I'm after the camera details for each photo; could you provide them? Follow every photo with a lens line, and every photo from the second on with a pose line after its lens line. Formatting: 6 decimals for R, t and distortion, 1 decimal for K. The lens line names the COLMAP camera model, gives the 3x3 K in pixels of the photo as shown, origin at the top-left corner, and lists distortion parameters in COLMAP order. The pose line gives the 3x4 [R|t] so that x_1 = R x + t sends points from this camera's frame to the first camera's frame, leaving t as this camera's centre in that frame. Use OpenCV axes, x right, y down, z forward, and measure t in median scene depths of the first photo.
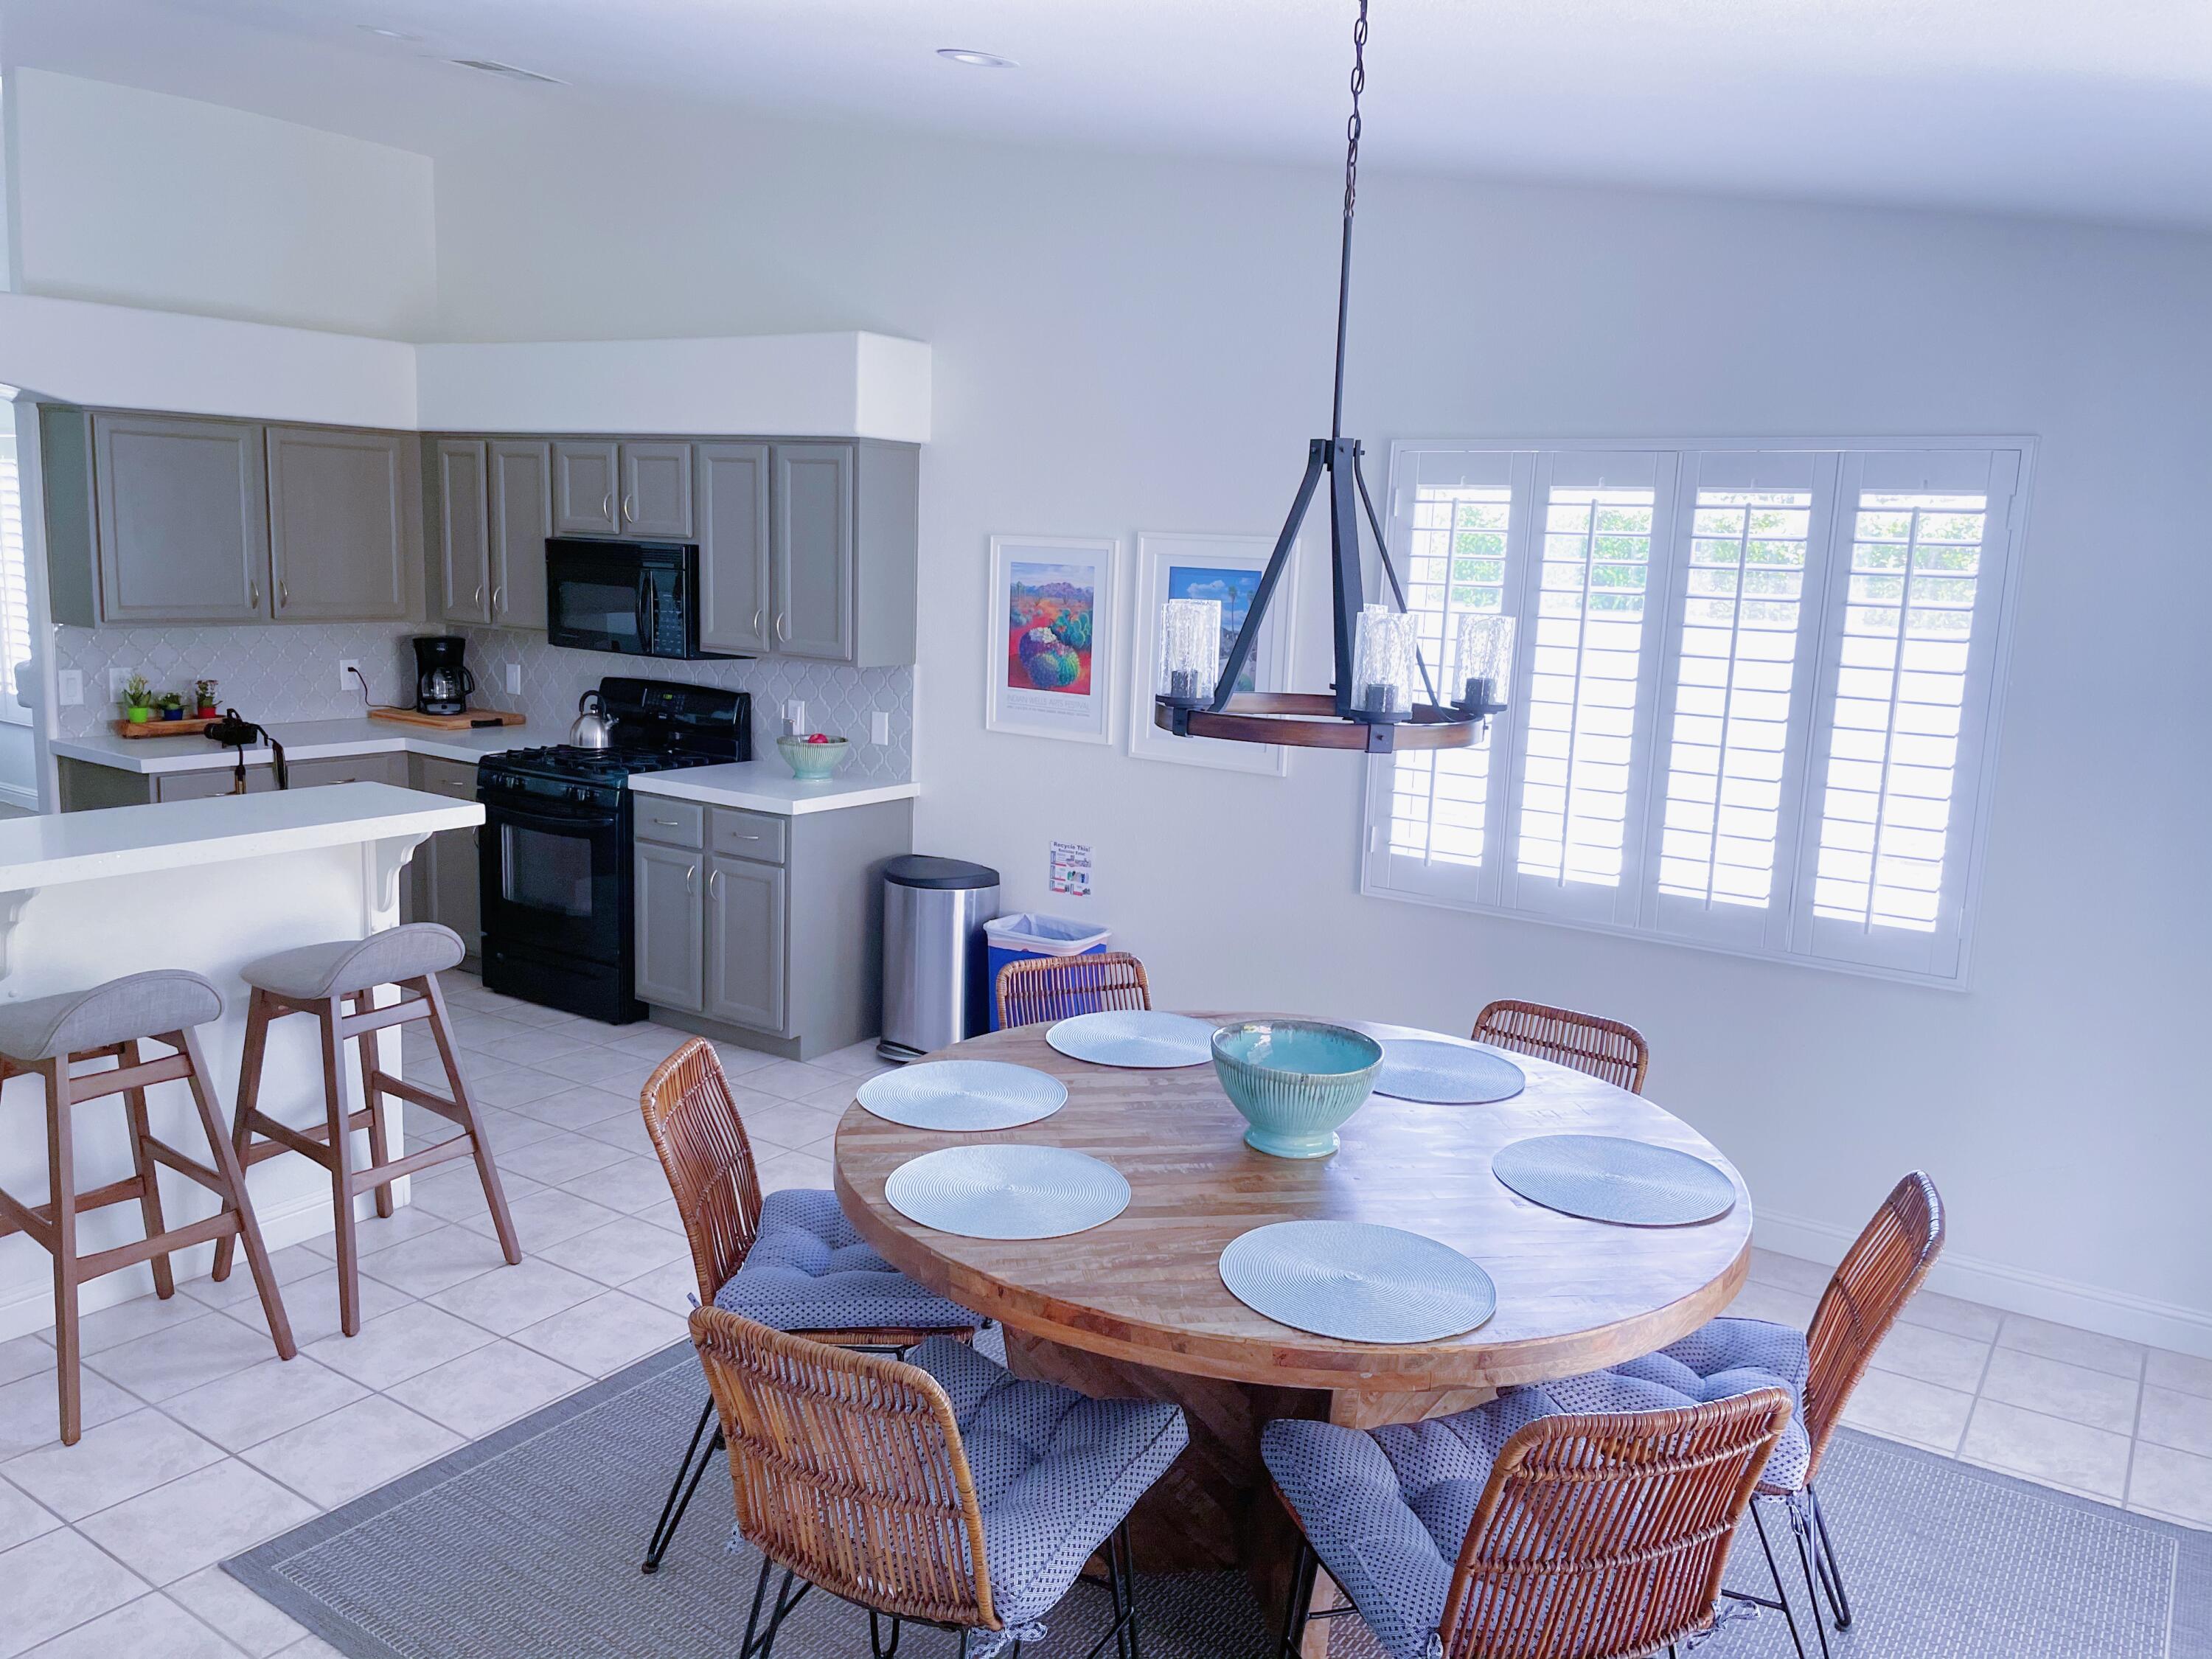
lens RADIAL K [[1666.1, 0, 1106.0], [0, 1666.1, 829.5], [0, 0, 1]] dist [0.075990, -0.098080]
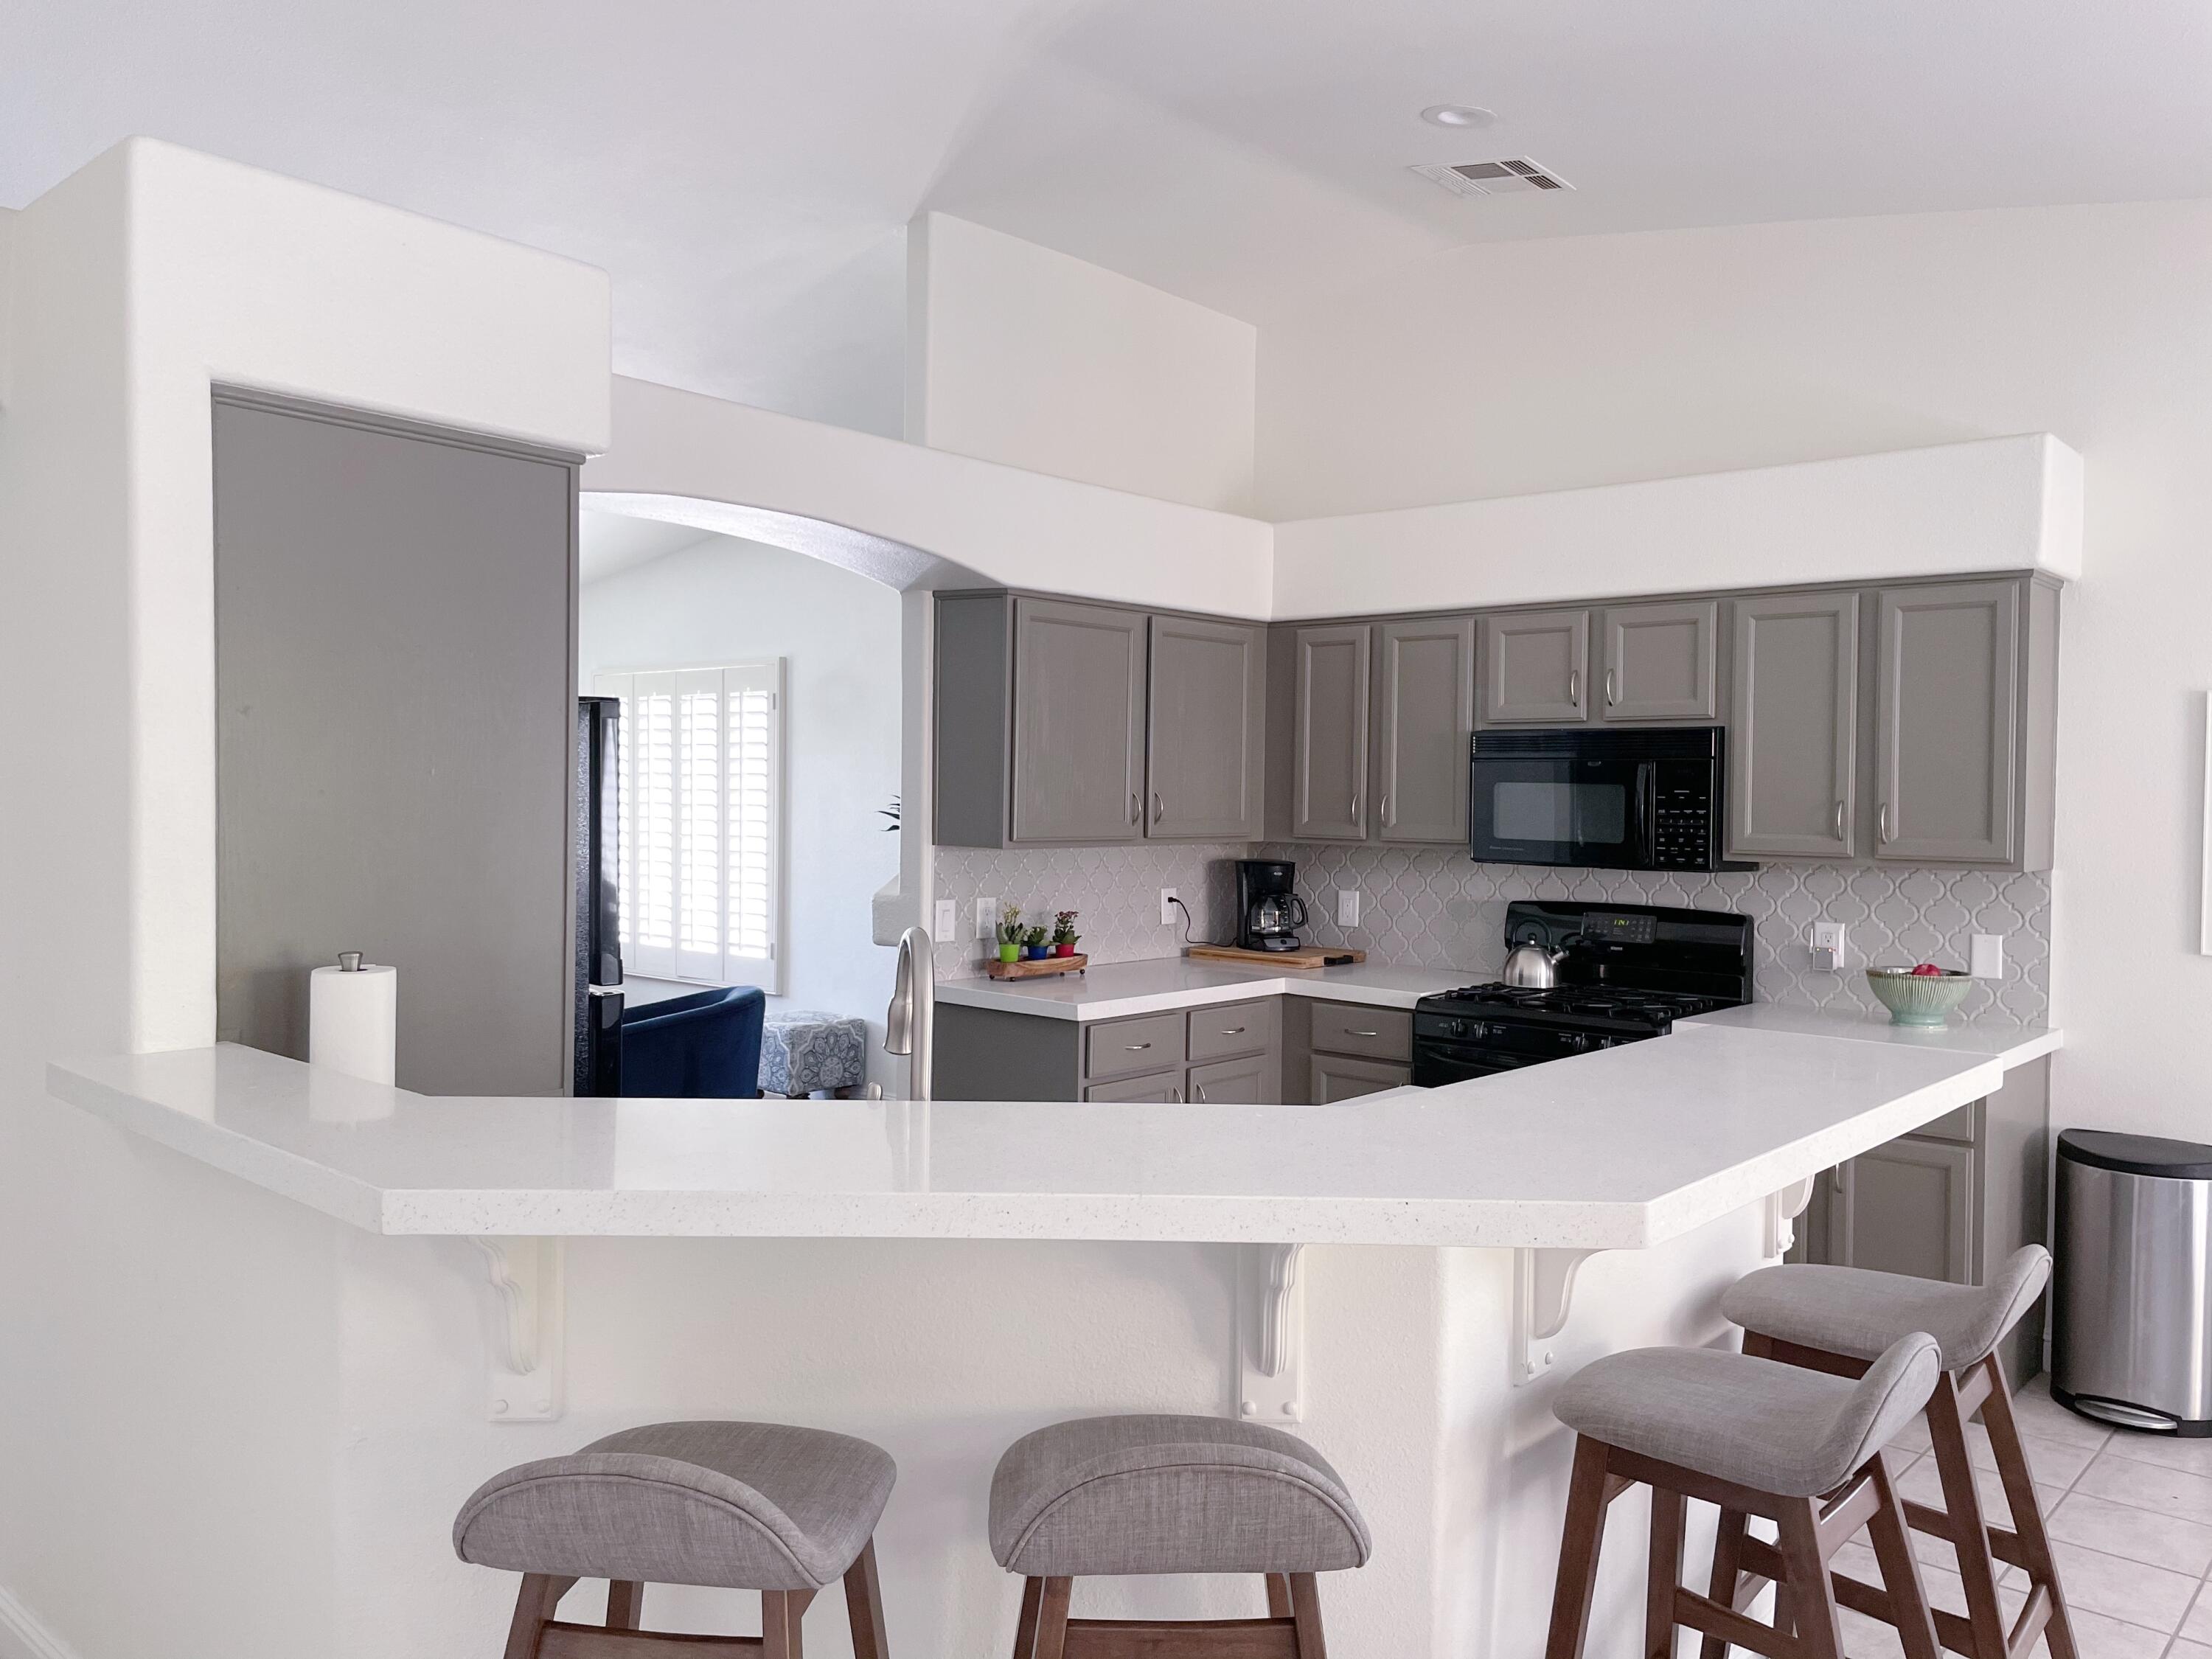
lens RADIAL K [[1666.1, 0, 1106.0], [0, 1666.1, 829.5], [0, 0, 1]] dist [0.075990, -0.098080]
pose [[0.989177, -0.023185, -0.144882, -0.400859], [0.000841, 0.988317, -0.152412, -0.001919], [0.146723, 0.150640, 0.977640, 0.185651]]
